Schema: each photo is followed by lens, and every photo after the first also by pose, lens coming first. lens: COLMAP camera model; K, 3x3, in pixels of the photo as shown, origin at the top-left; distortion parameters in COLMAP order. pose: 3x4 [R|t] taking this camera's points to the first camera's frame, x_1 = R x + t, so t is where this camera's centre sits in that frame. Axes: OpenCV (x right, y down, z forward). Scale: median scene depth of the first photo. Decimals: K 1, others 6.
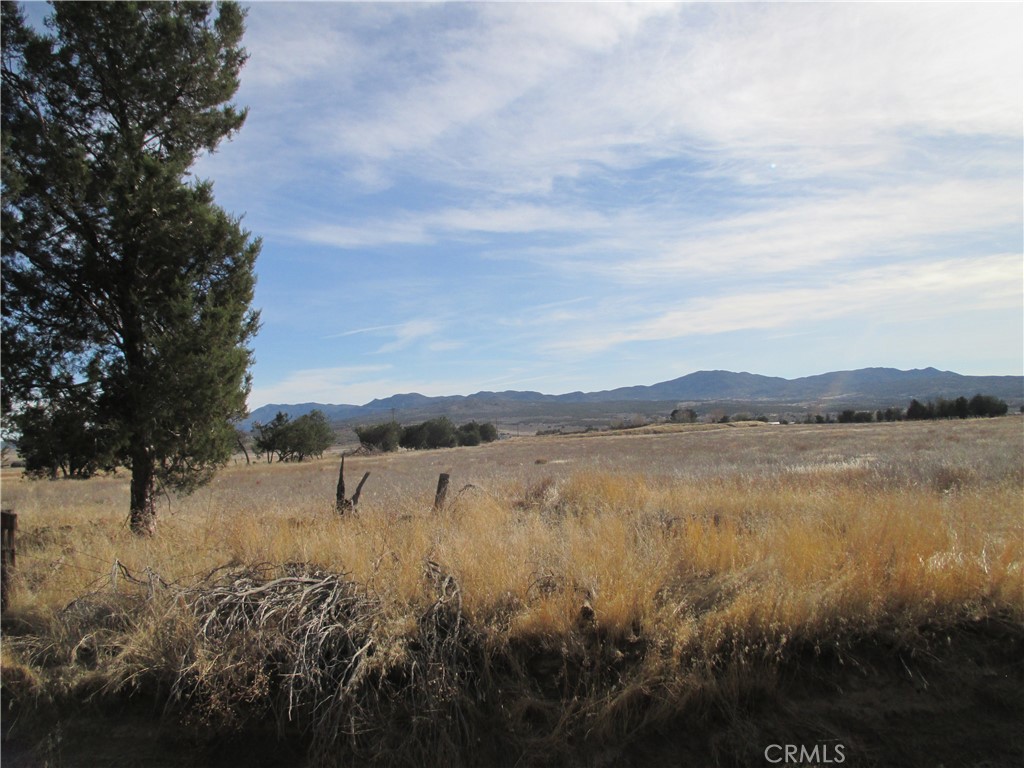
lens RADIAL K [[843.4, 0, 512.0], [0, 843.4, 384.0], [0, 0, 1]] dist [0.003511, -0.088130]
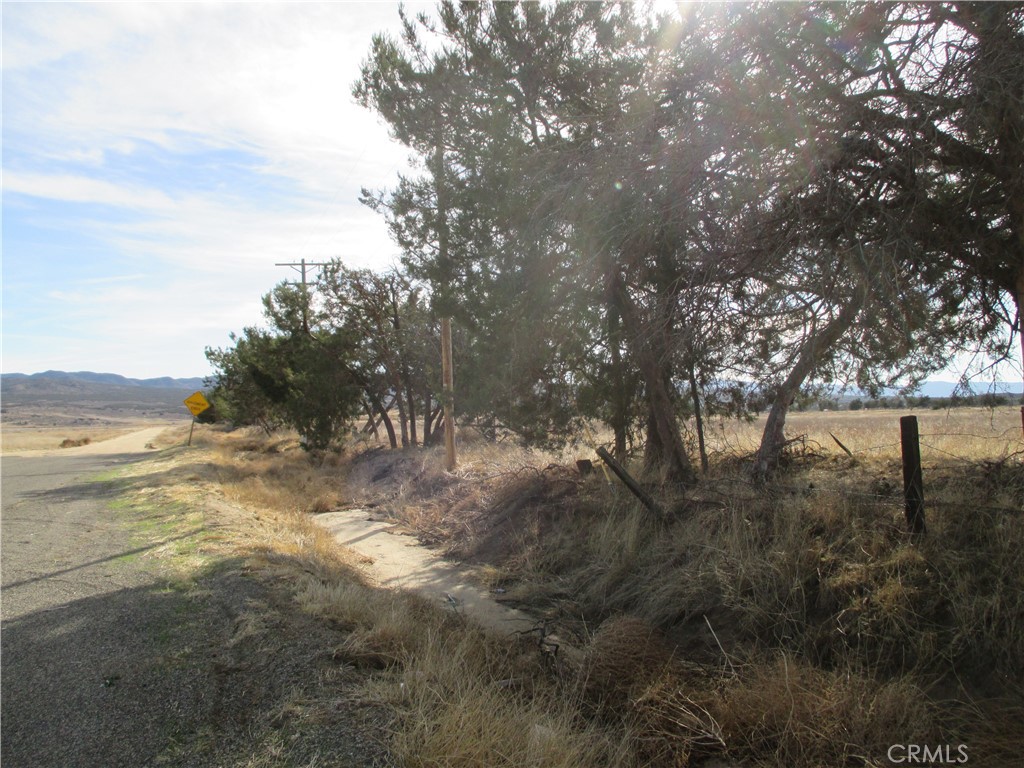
lens RADIAL K [[844.1, 0, 512.0], [0, 844.1, 384.0], [0, 0, 1]] dist [-0.017471, -0.004788]
pose [[0.911809, 0.056587, 0.406697, 0.086388], [-0.058917, 0.998240, -0.006800, 0.000435], [-0.406366, -0.017761, 0.913538, -0.059625]]
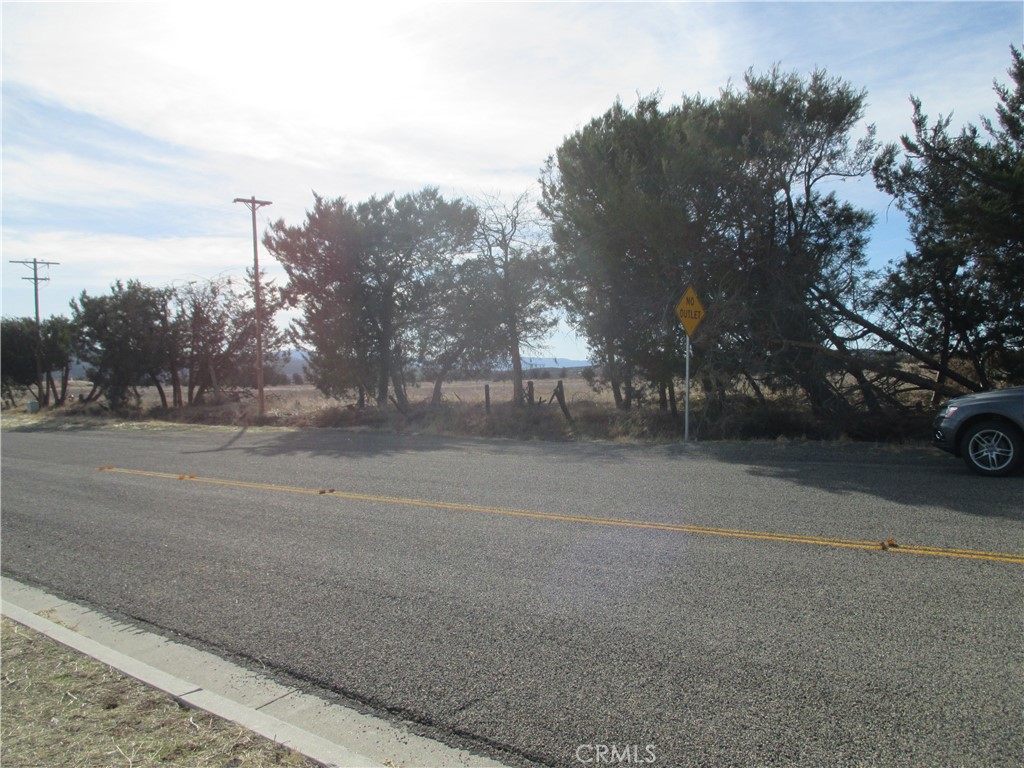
lens RADIAL K [[843.4, 0, 512.0], [0, 843.4, 384.0], [0, 0, 1]] dist [0.003511, -0.088130]
pose [[0.613660, 0.041284, 0.788490, -4.974766], [-0.065048, 0.997881, -0.001622, -0.008006], [-0.786886, -0.050294, 0.615045, -4.201534]]
